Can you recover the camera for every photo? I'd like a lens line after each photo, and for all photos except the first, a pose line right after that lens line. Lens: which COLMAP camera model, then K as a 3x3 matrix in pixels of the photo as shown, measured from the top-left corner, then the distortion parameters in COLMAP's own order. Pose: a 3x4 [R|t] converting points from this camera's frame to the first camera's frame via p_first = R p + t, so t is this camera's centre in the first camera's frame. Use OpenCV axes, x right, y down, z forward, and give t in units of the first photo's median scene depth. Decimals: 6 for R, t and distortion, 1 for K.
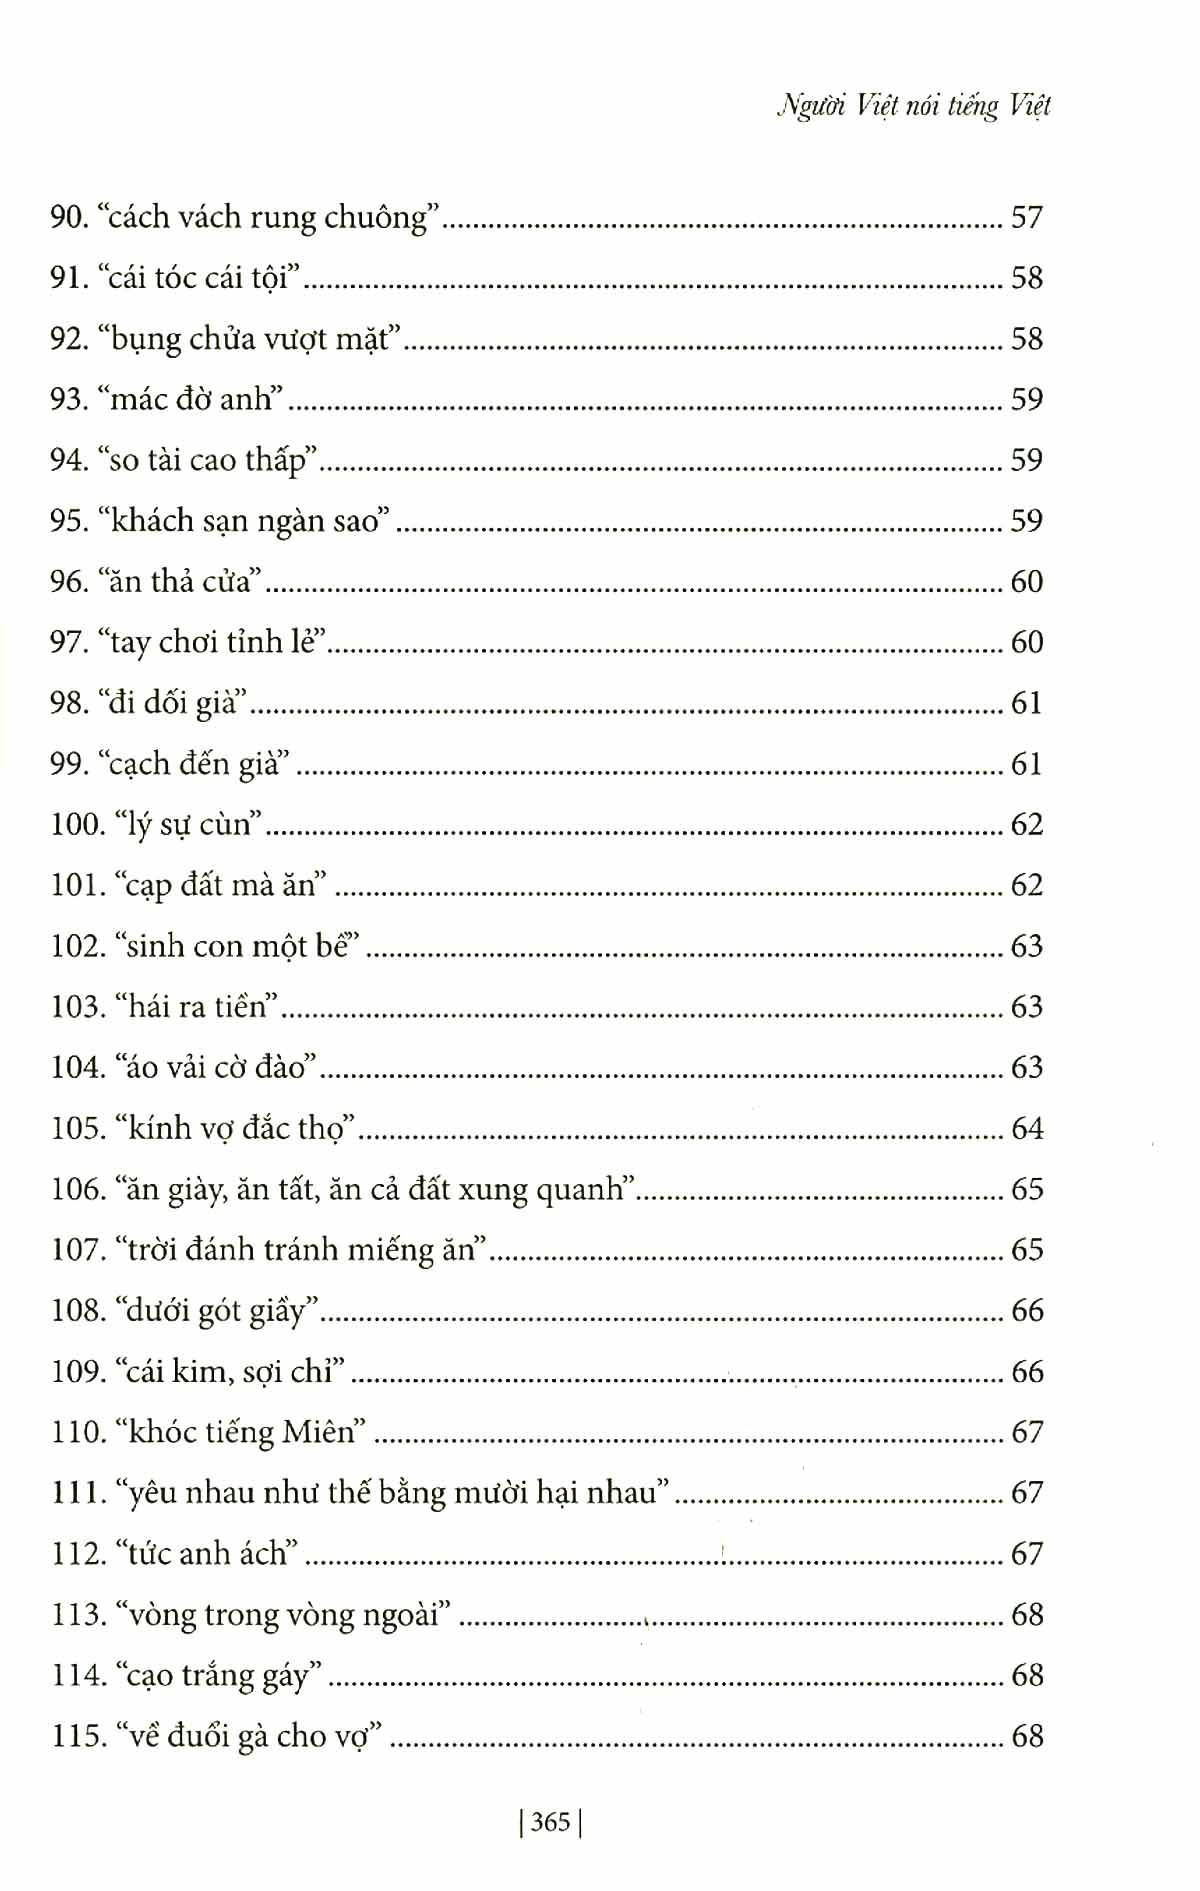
lens RADIAL K [[775.8, 0, 618.6], [0, 775.8, 962.9], [0, 0, 1]] dist [0.000607, -0.000013]
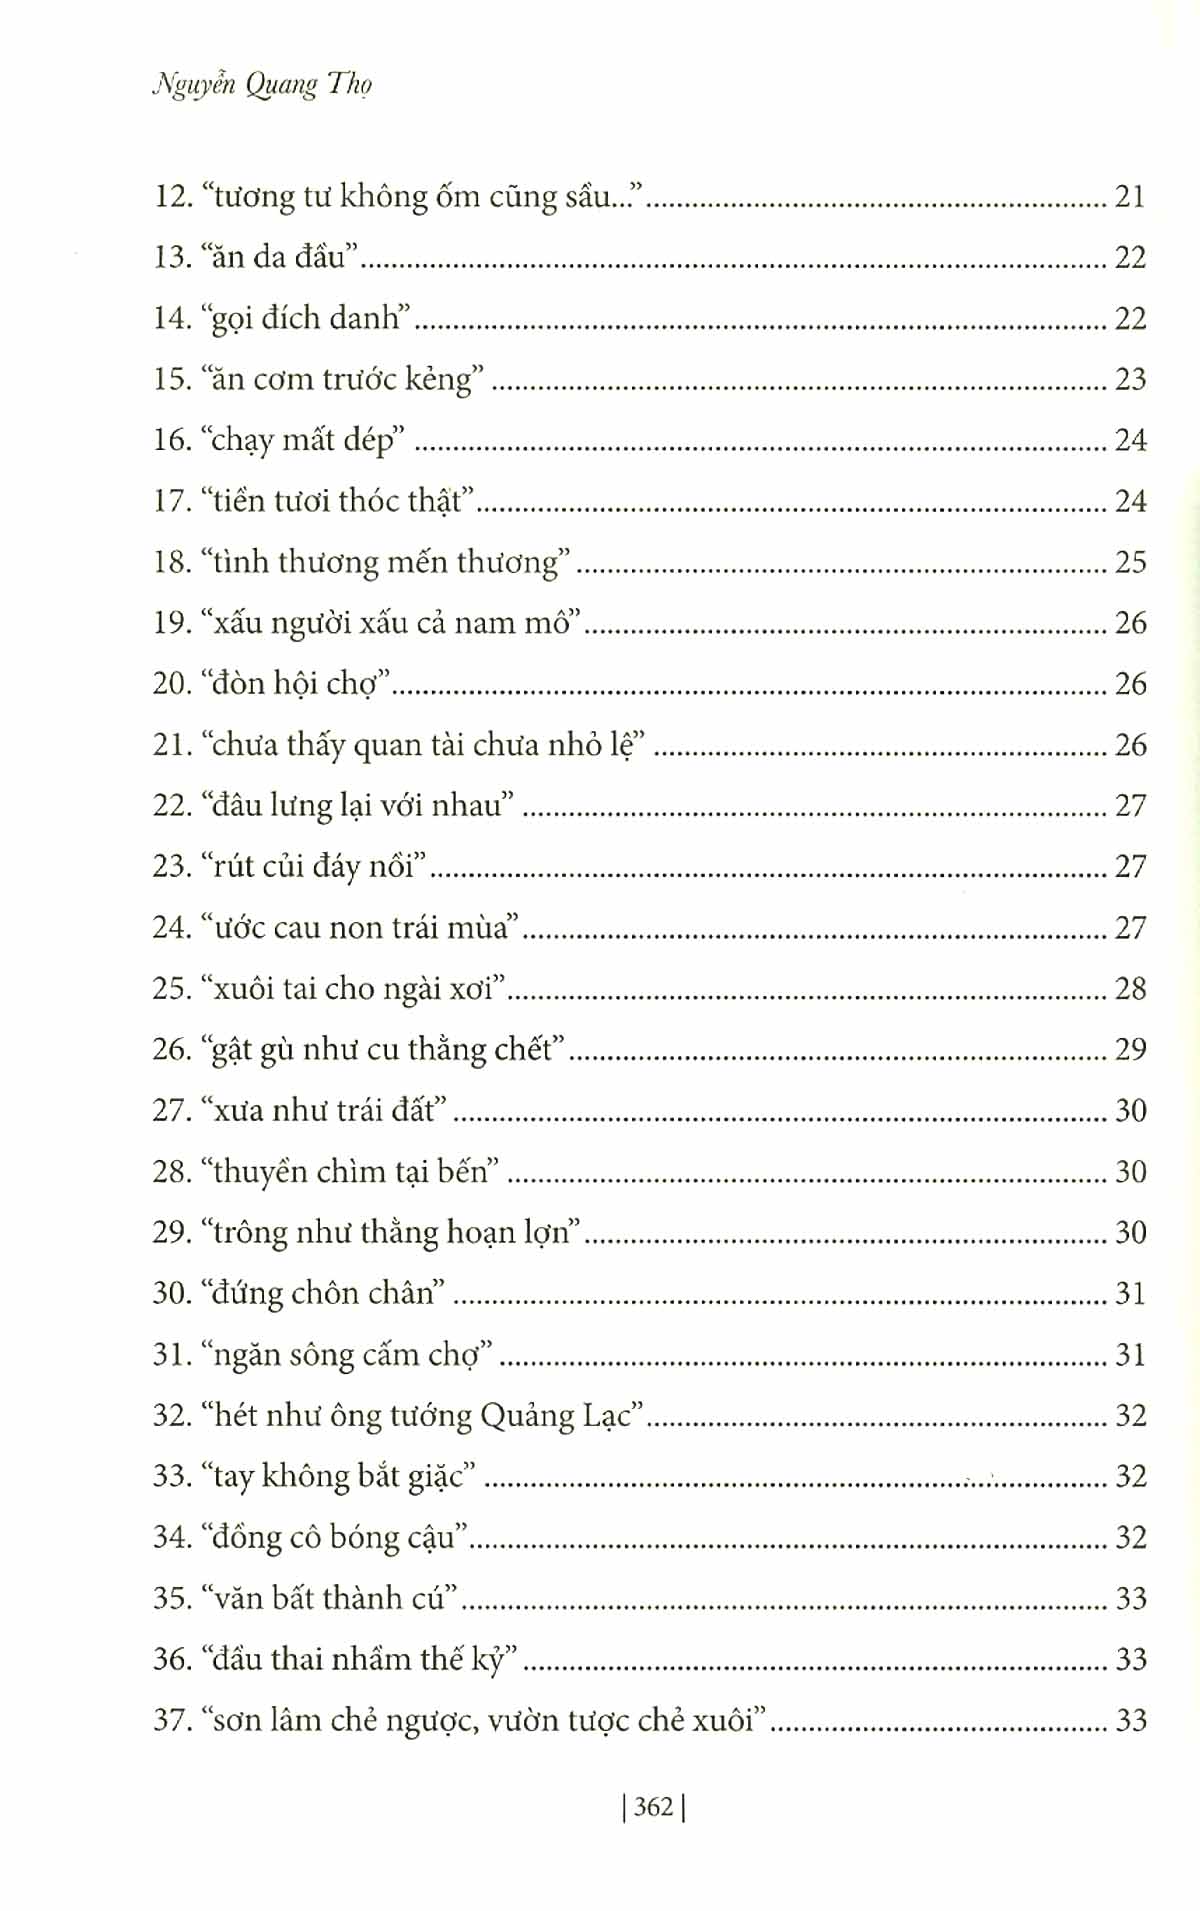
lens RADIAL K [[778.5, 0, 595.2], [0, 778.5, 944.2], [0, 0, 1]] dist [0.000439, -0.000088]
pose [[1.000000, 0.000567, 0.000112, -0.147038], [-0.000567, 1.000000, -0.000527, 0.000005], [-0.000112, 0.000527, 1.000000, -0.000086]]
